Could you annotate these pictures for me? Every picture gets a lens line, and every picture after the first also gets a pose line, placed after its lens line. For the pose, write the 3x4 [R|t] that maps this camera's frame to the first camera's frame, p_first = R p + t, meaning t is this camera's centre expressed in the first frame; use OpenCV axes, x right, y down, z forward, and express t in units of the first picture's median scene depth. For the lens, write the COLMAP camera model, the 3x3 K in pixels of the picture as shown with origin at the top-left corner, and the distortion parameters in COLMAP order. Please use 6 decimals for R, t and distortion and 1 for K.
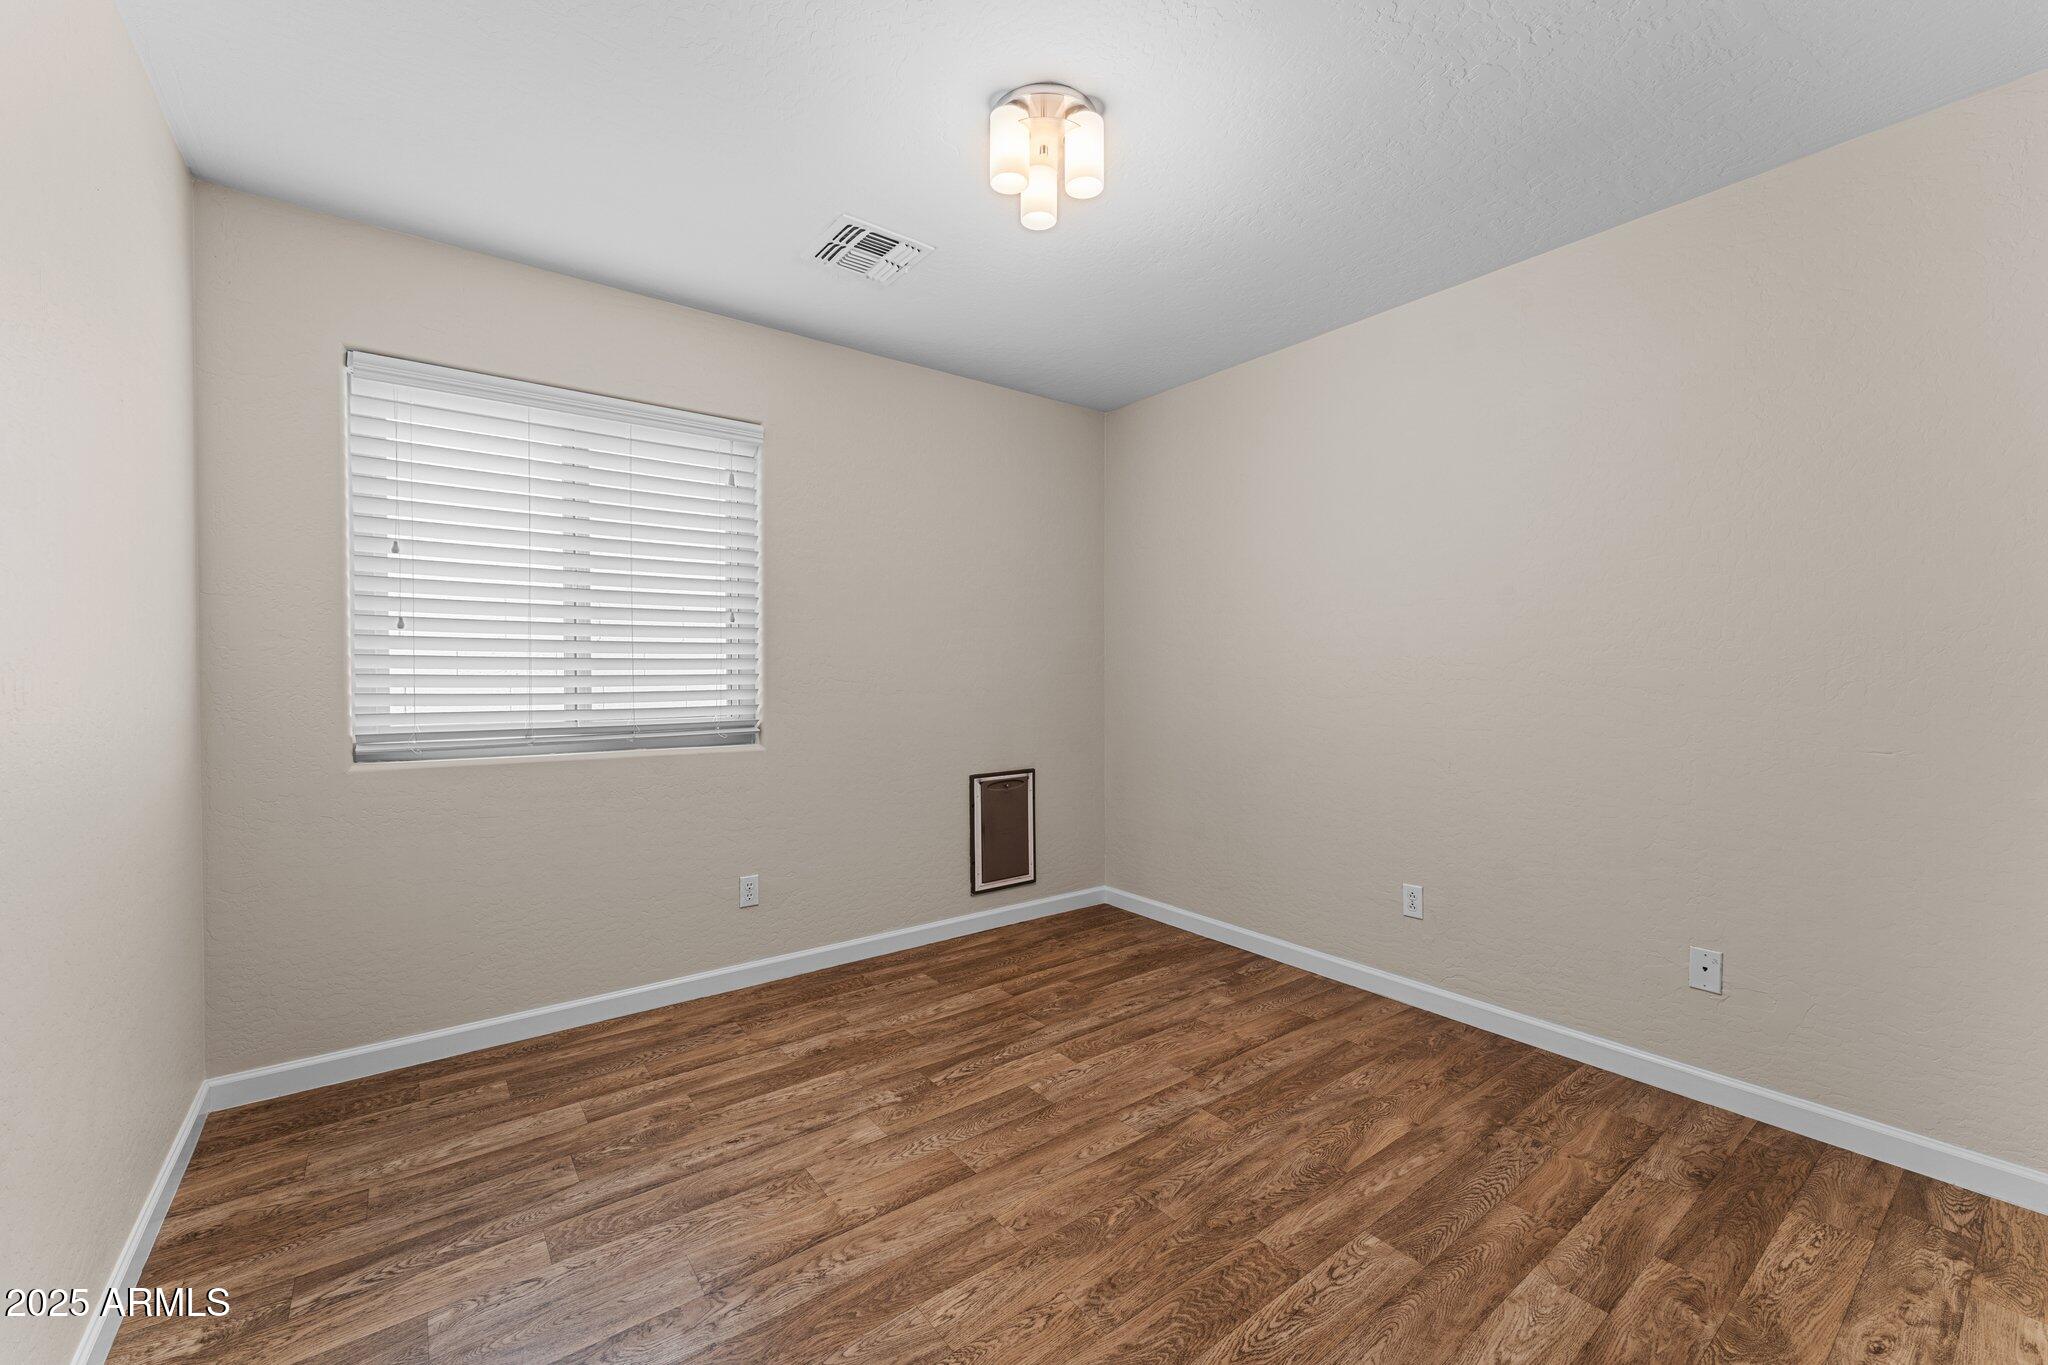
lens RADIAL K [[822.5, 0, 1030.0], [0, 822.5, 699.4], [0, 0, 1]] dist [0.004379, -0.000381]
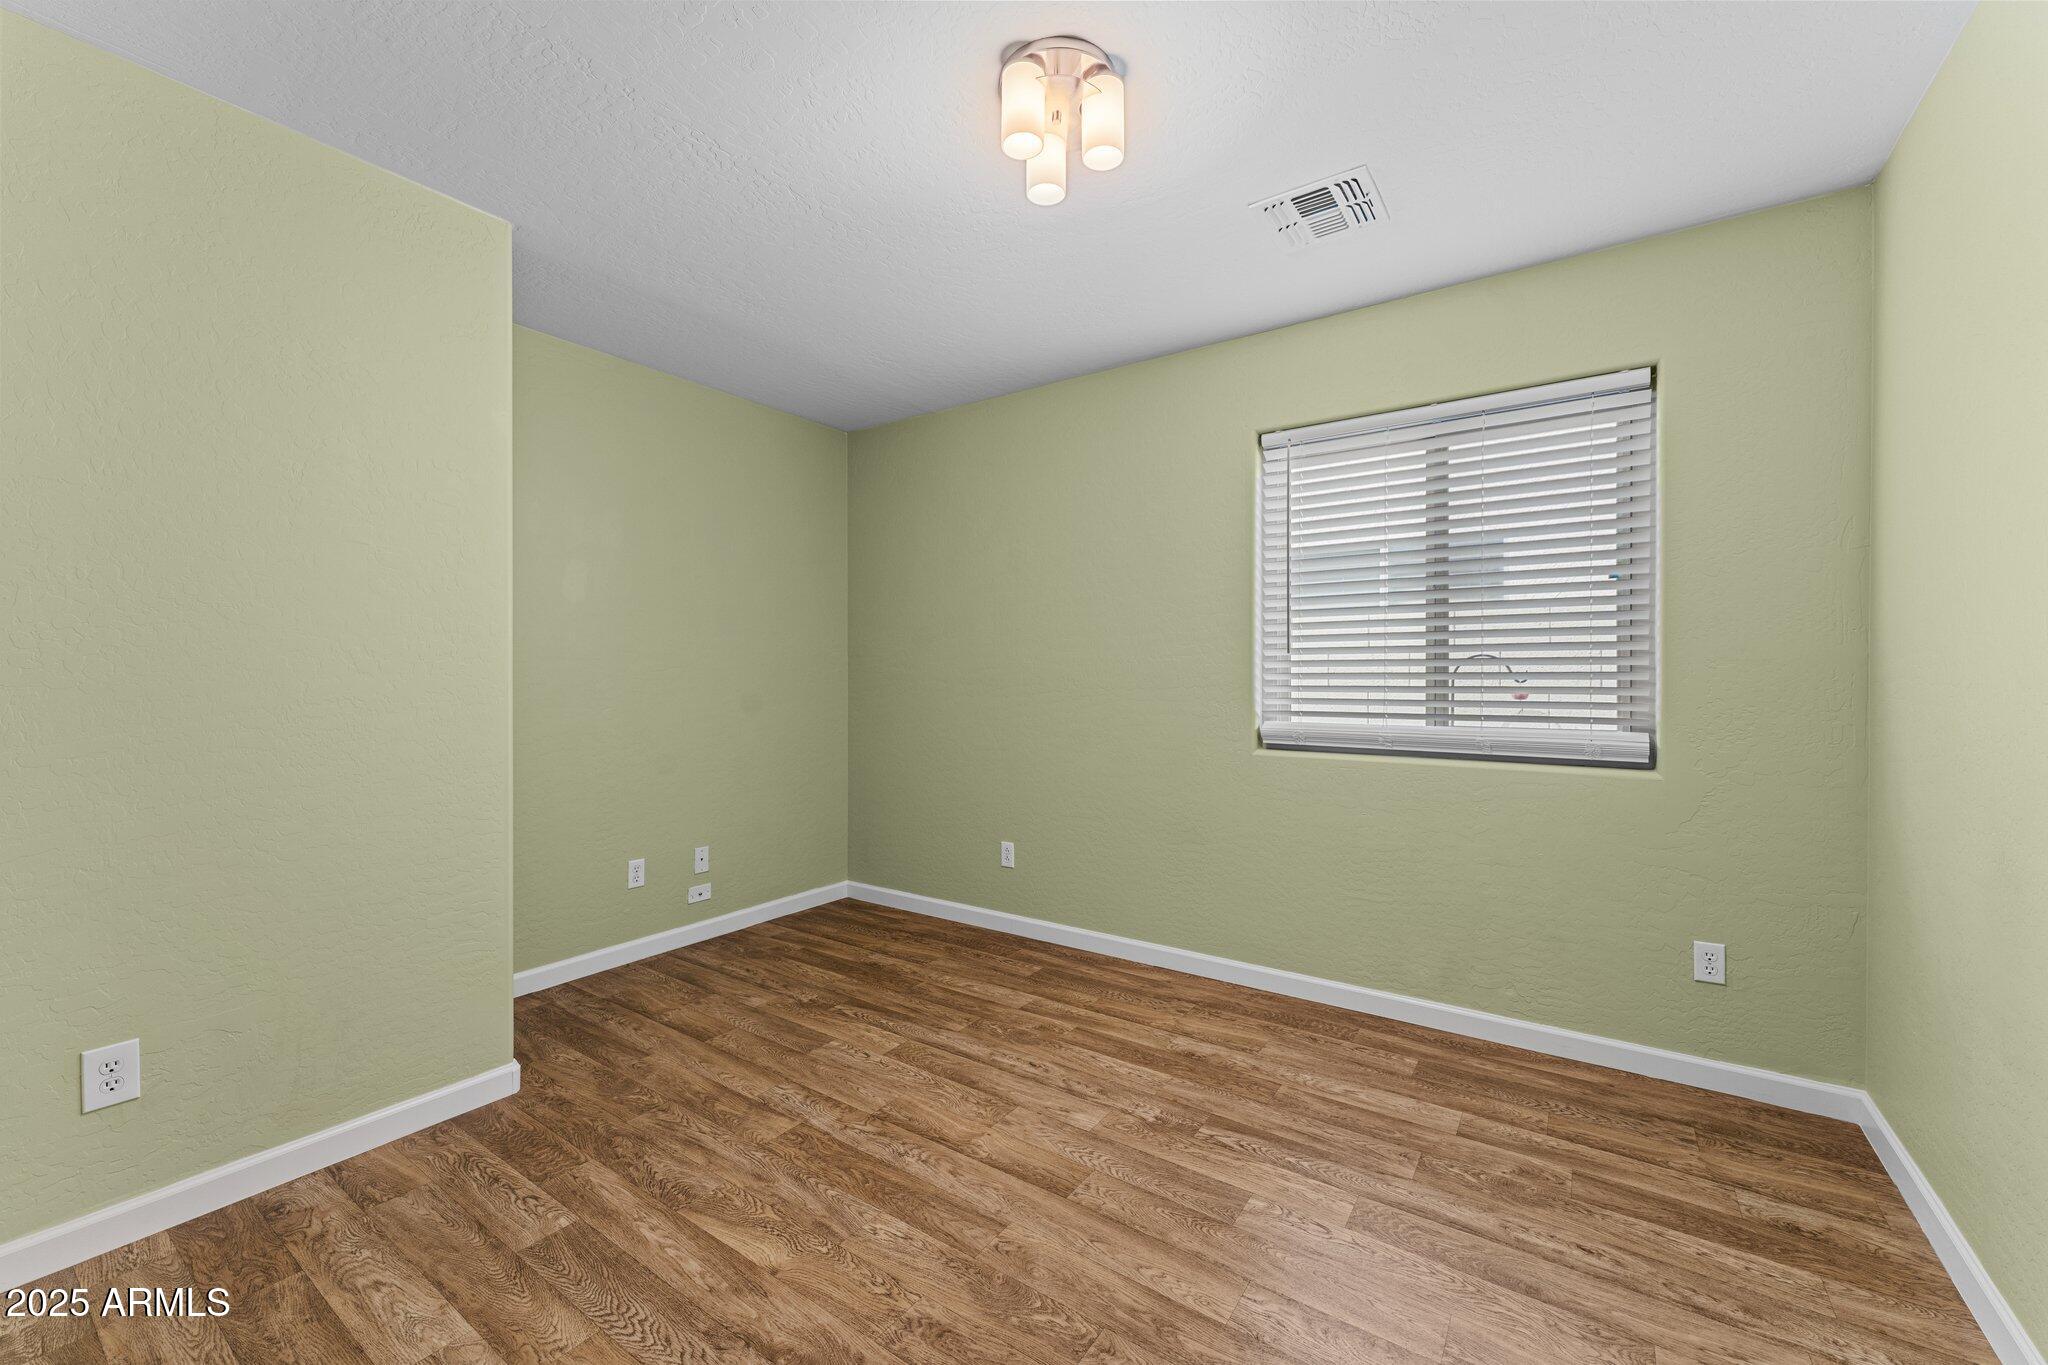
lens RADIAL K [[822.5, 0, 1009.8], [0, 822.5, 668.4], [0, 0, 1]] dist [0.004379, -0.000381]
pose [[0.286637, -0.009415, -0.957993, 0.605447], [-0.028610, 0.999422, -0.018383, -0.014146], [0.957612, 0.032677, 0.286202, 0.467210]]
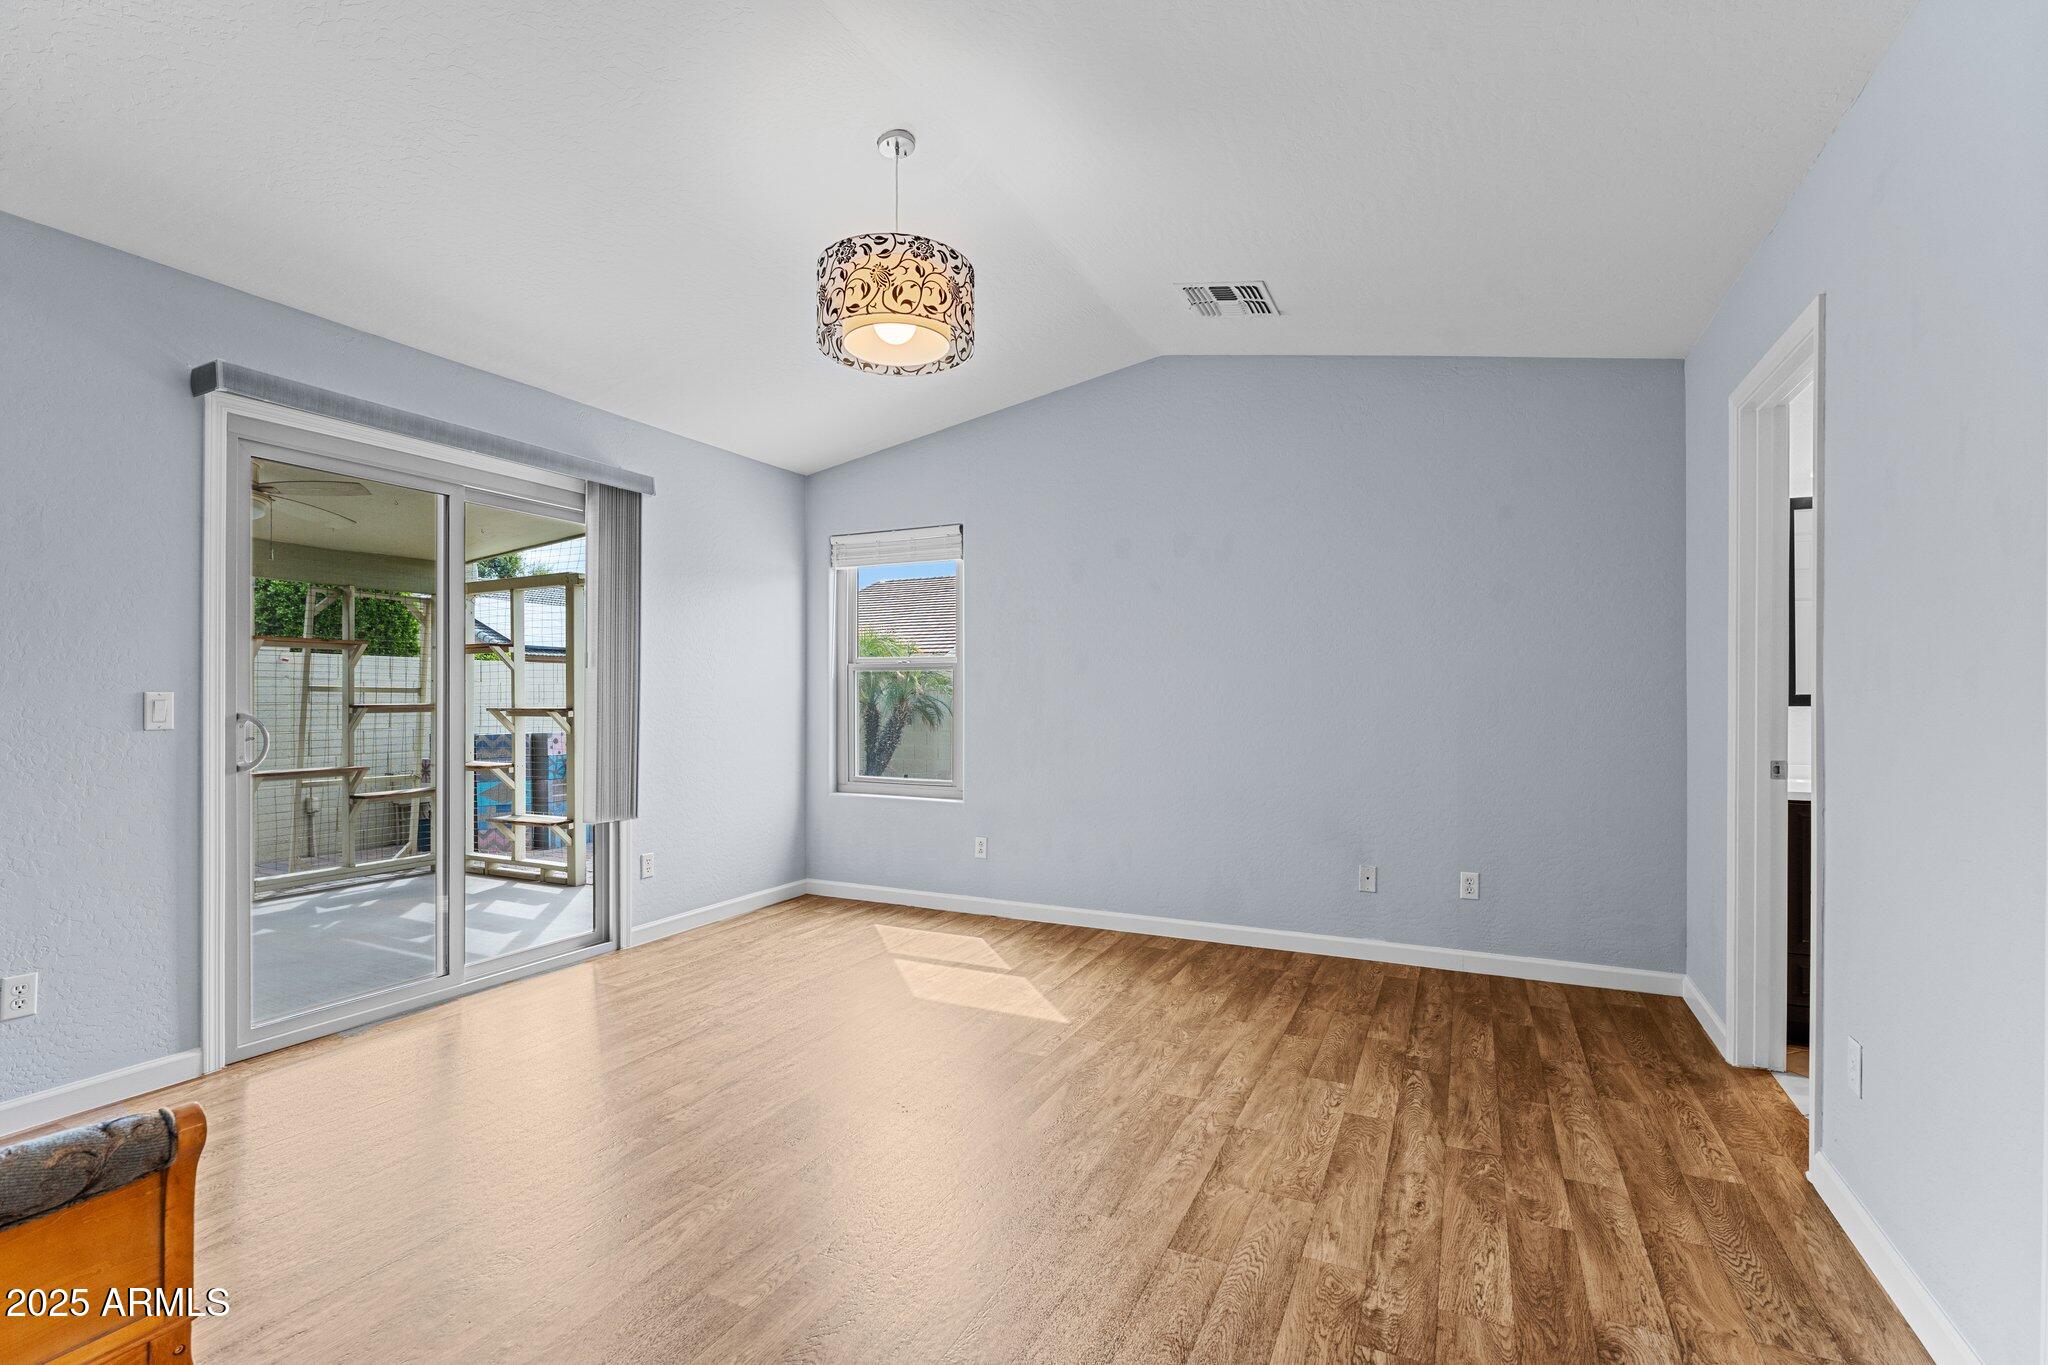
lens RADIAL K [[914.0, 0, 1012.5], [0, 914.0, 686.7], [0, 0, 1]] dist [0.000206, -0.000417]
pose [[-0.896848, -0.002327, -0.442332, 0.388524], [-0.014861, 0.999580, 0.024872, -0.048230], [0.442089, 0.028880, -0.896506, 1.311769]]
